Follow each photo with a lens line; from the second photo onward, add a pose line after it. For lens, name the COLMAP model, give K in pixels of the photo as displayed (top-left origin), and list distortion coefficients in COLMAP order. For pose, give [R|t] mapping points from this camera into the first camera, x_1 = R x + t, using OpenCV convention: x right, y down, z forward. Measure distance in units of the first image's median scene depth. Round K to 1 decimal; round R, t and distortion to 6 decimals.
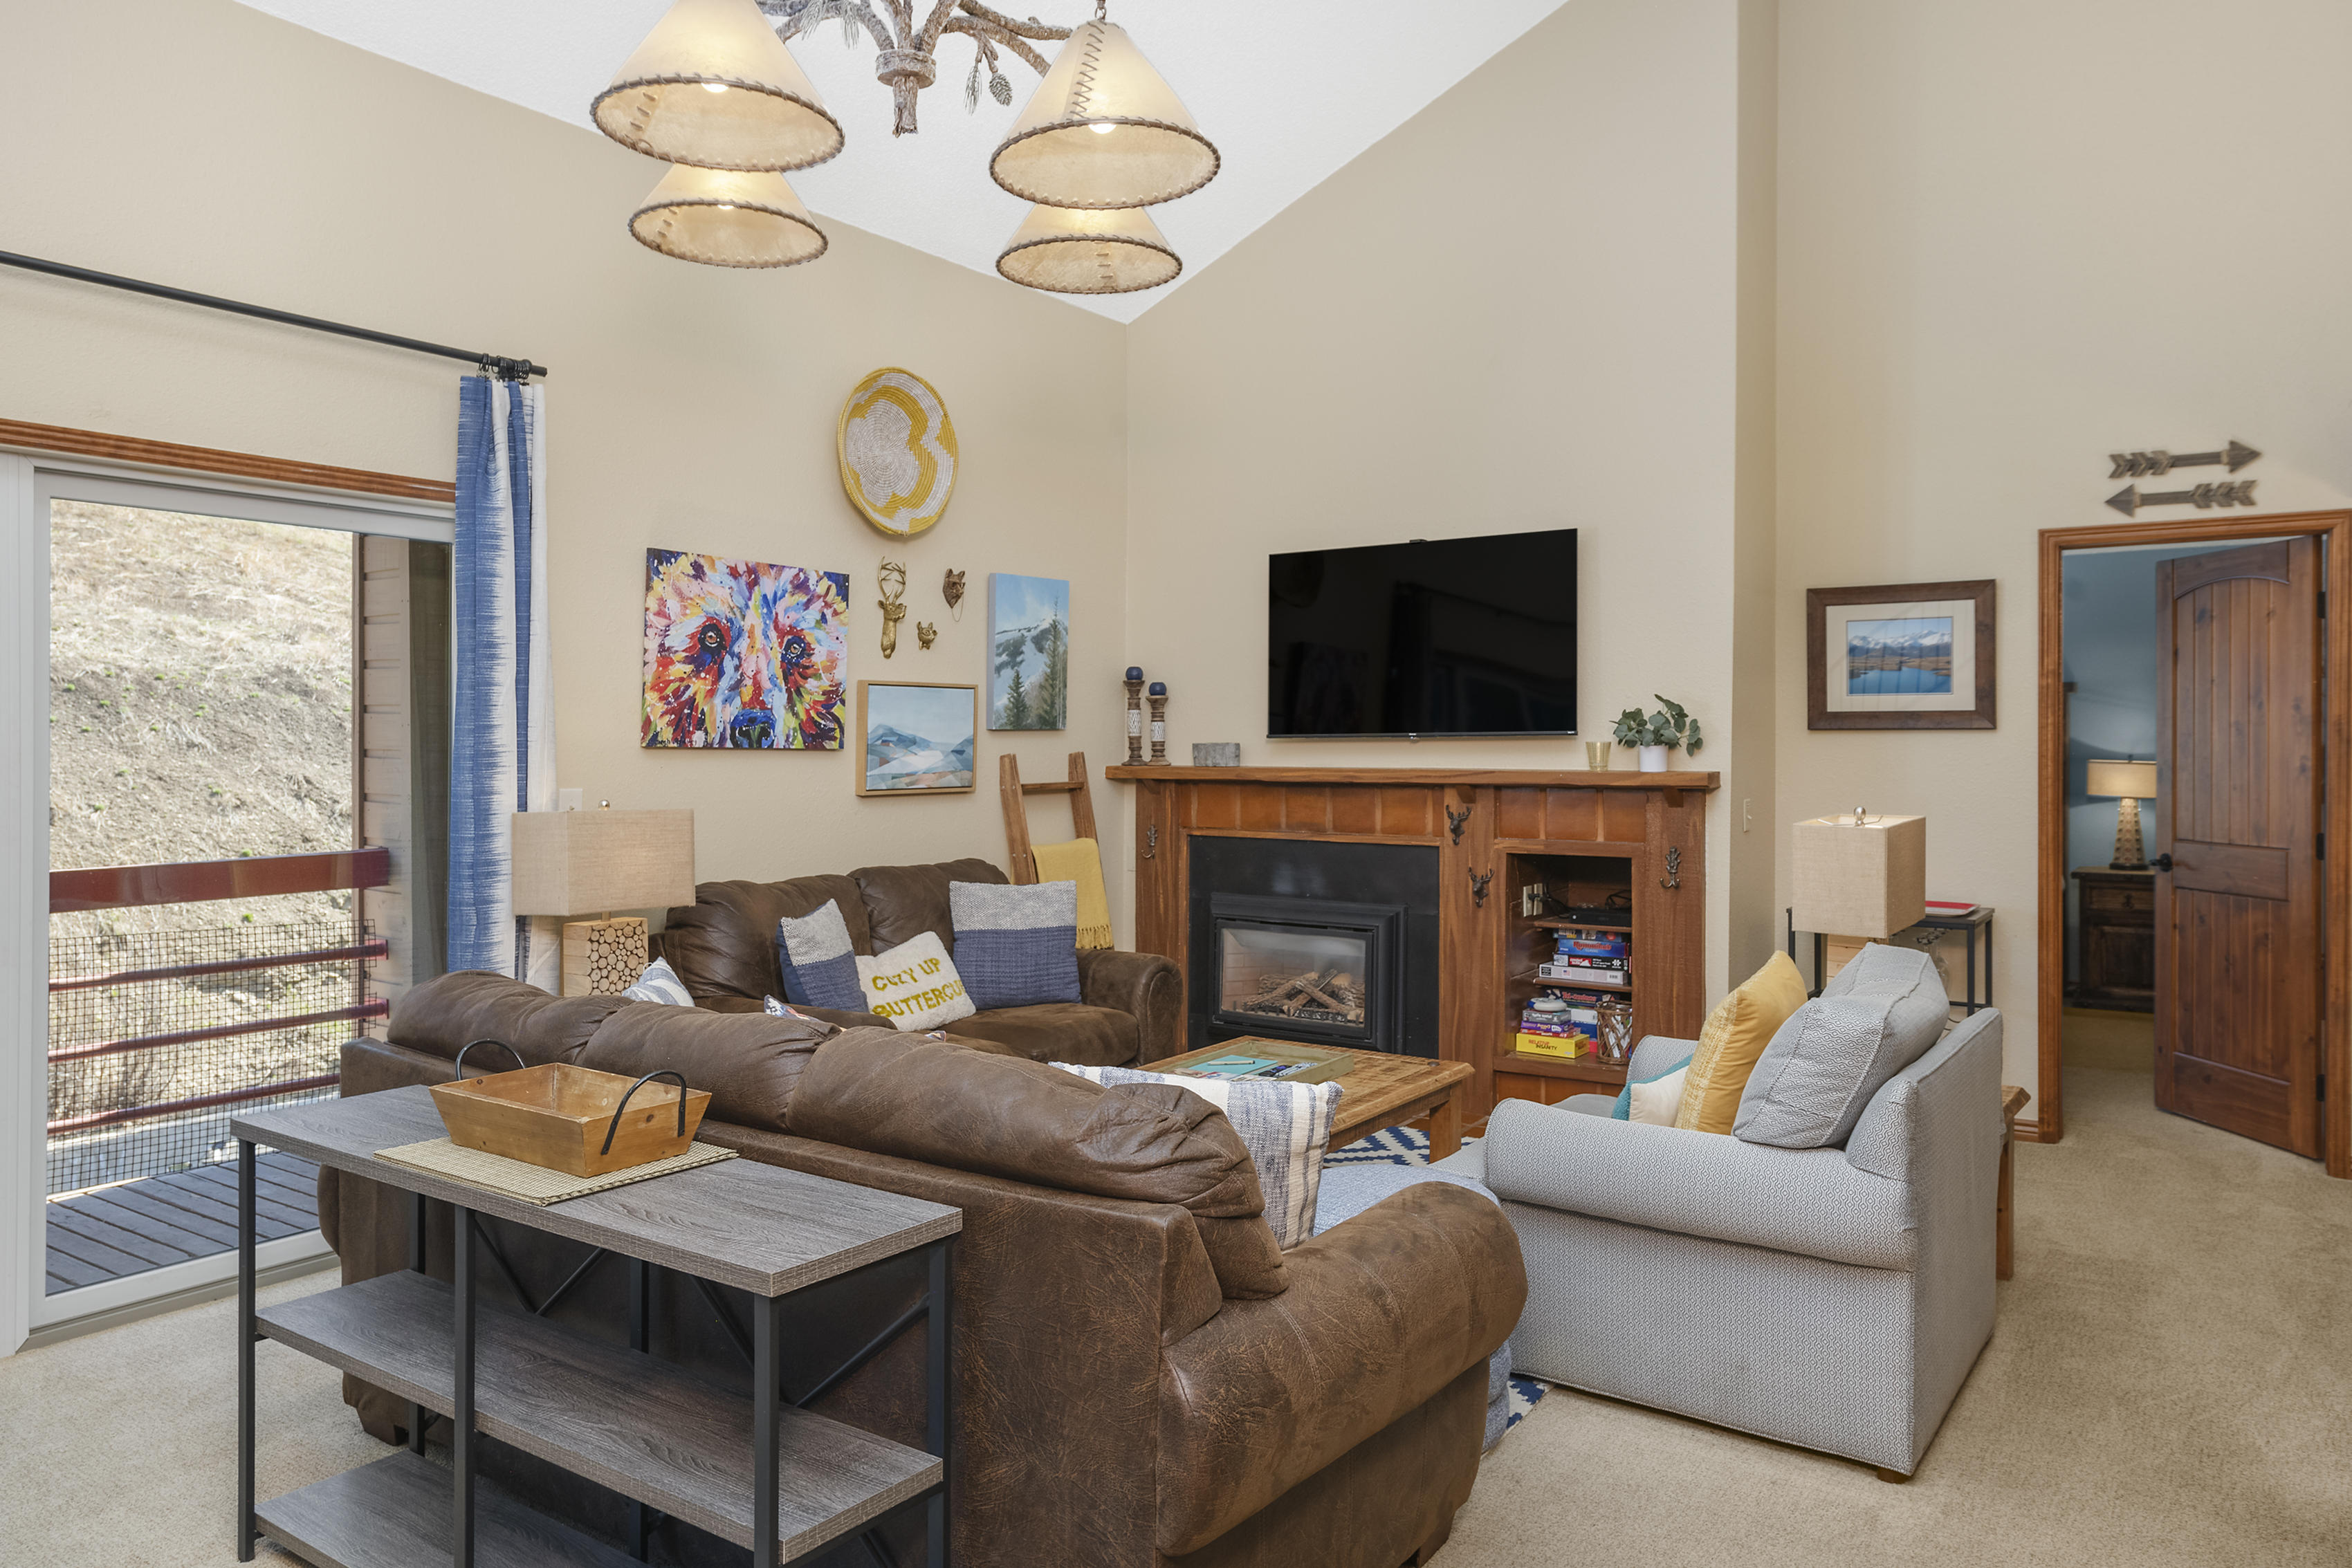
lens RADIAL K [[1593.1, 0, 1175.3], [0, 1593.1, 770.6], [0, 0, 1]] dist [-0.009641, -0.006690]
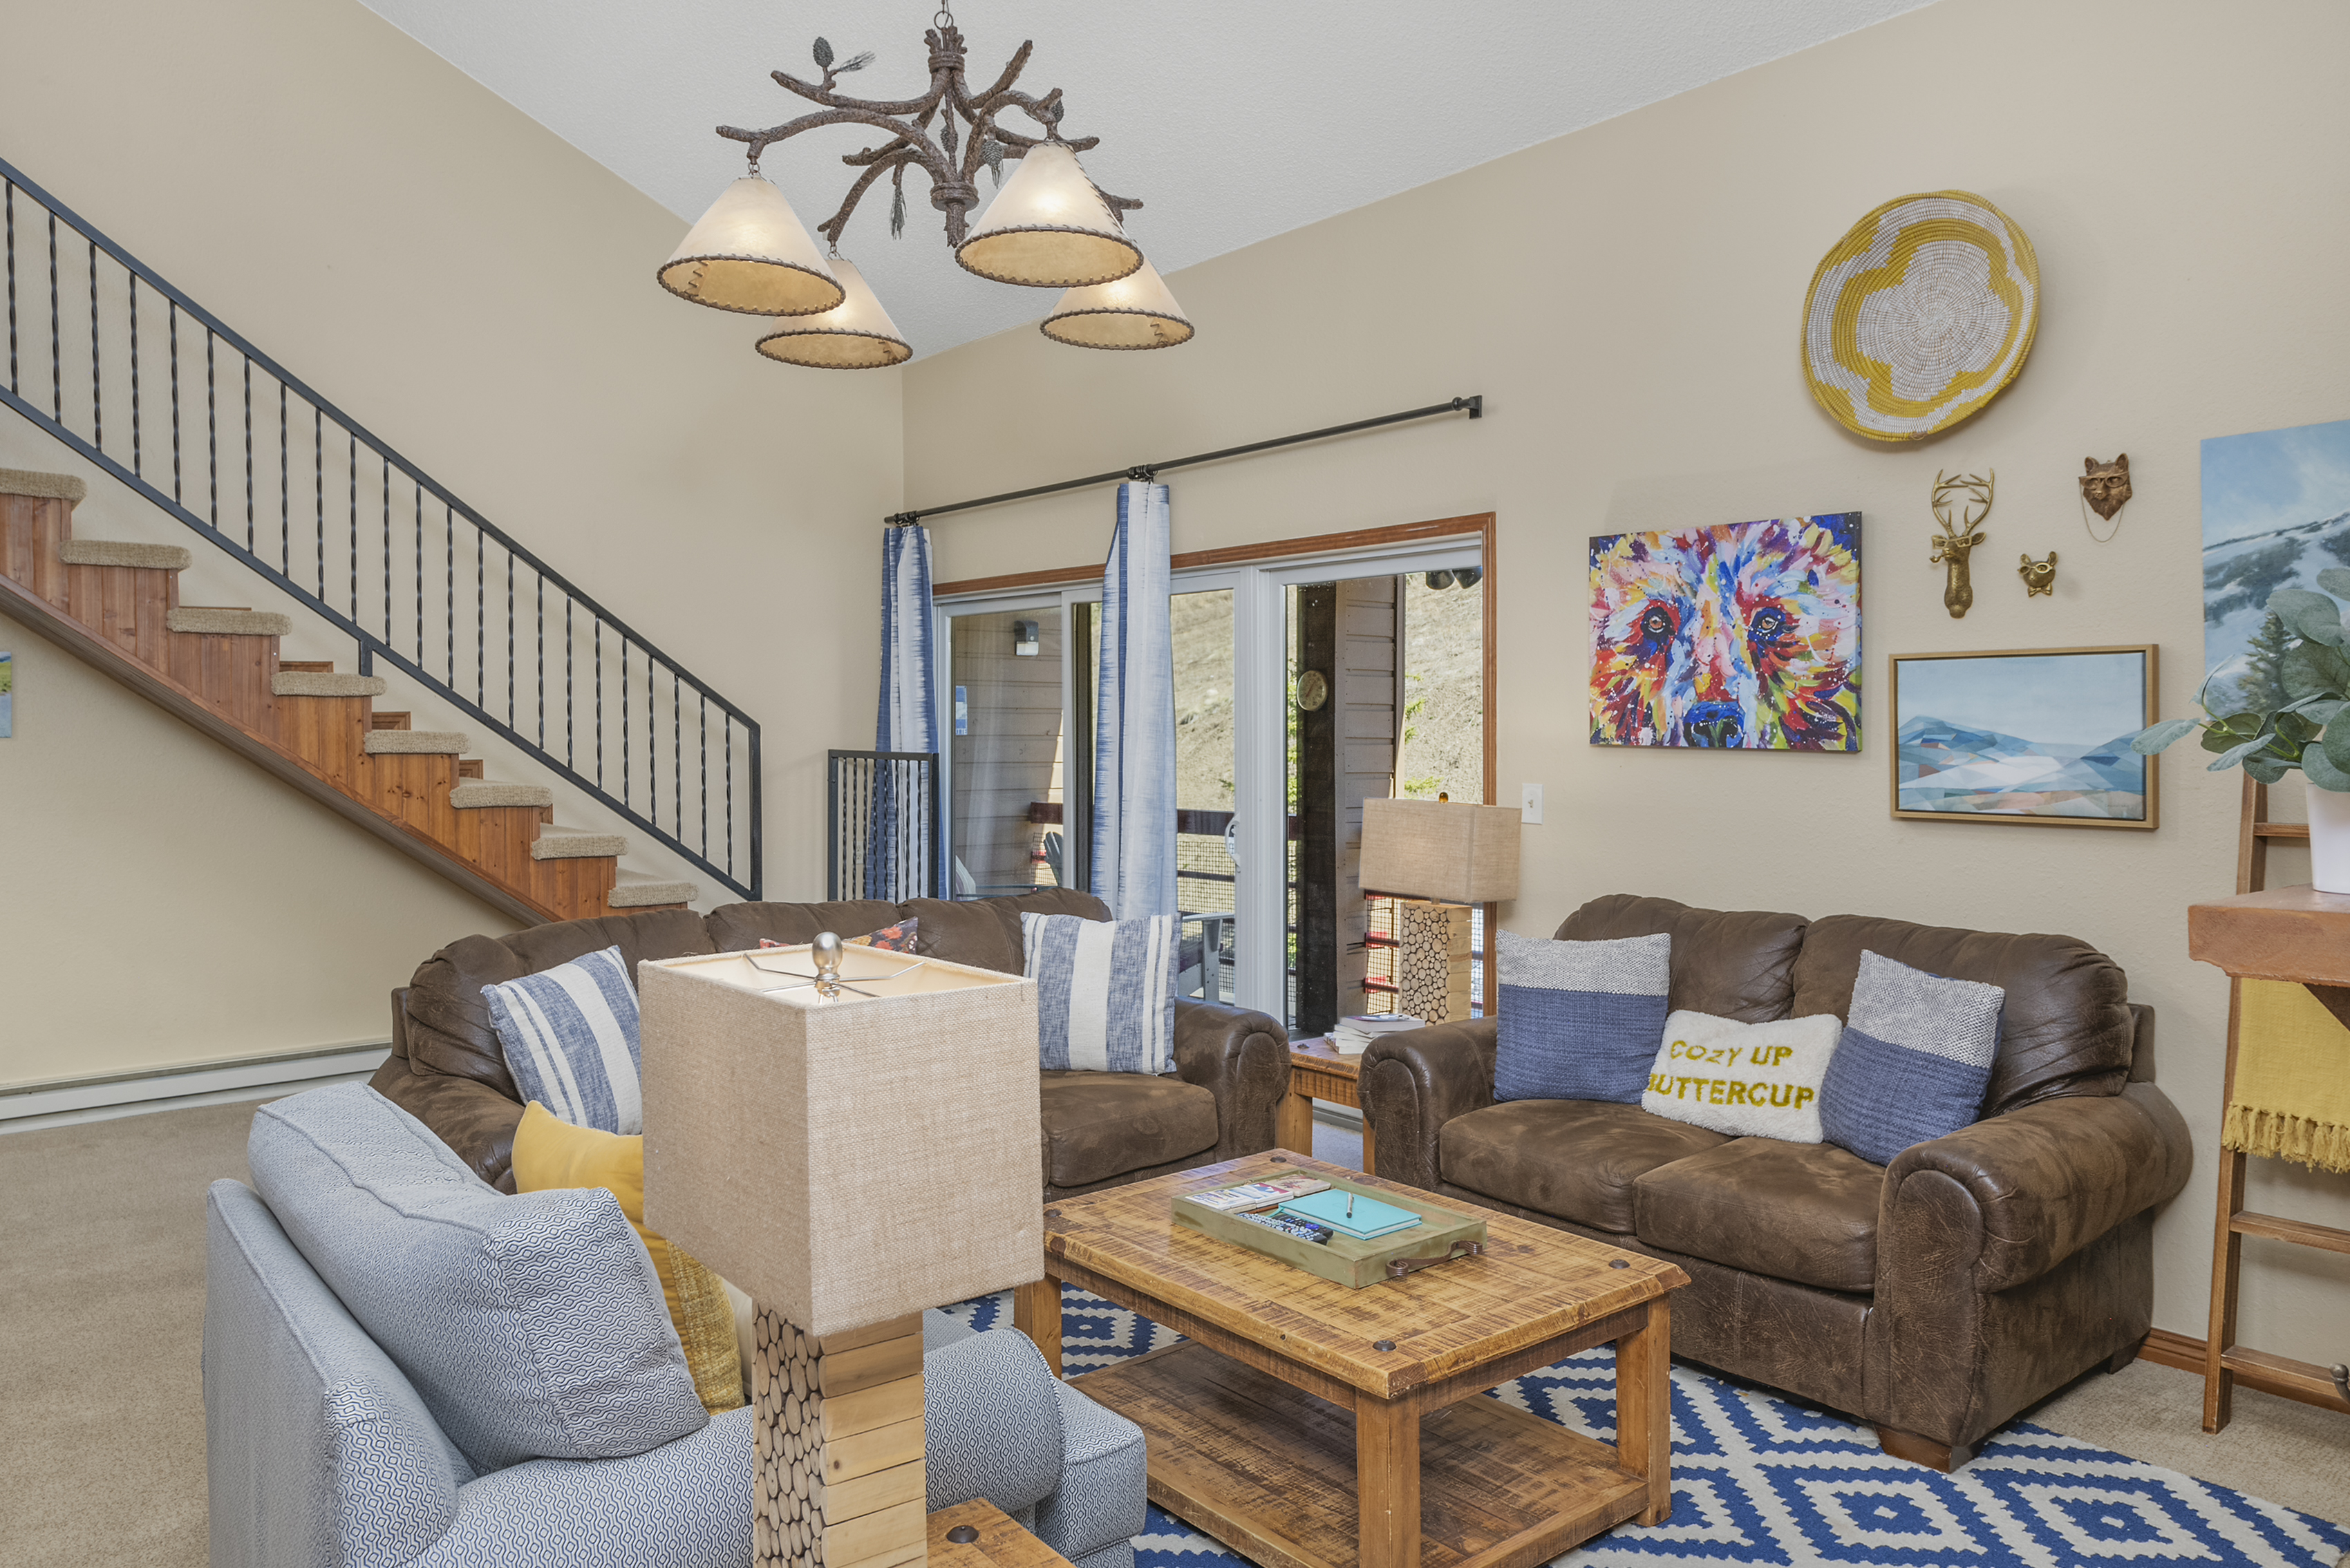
lens RADIAL K [[1591.7, 0, 1196.7], [0, 1591.7, 776.6], [0, 0, 1]] dist [-0.009641, -0.006690]
pose [[-0.270023, 0.025683, -0.962511, 0.609442], [-0.020045, 0.999278, 0.032288, -0.020149], [0.962645, 0.028012, -0.269313, 0.953338]]
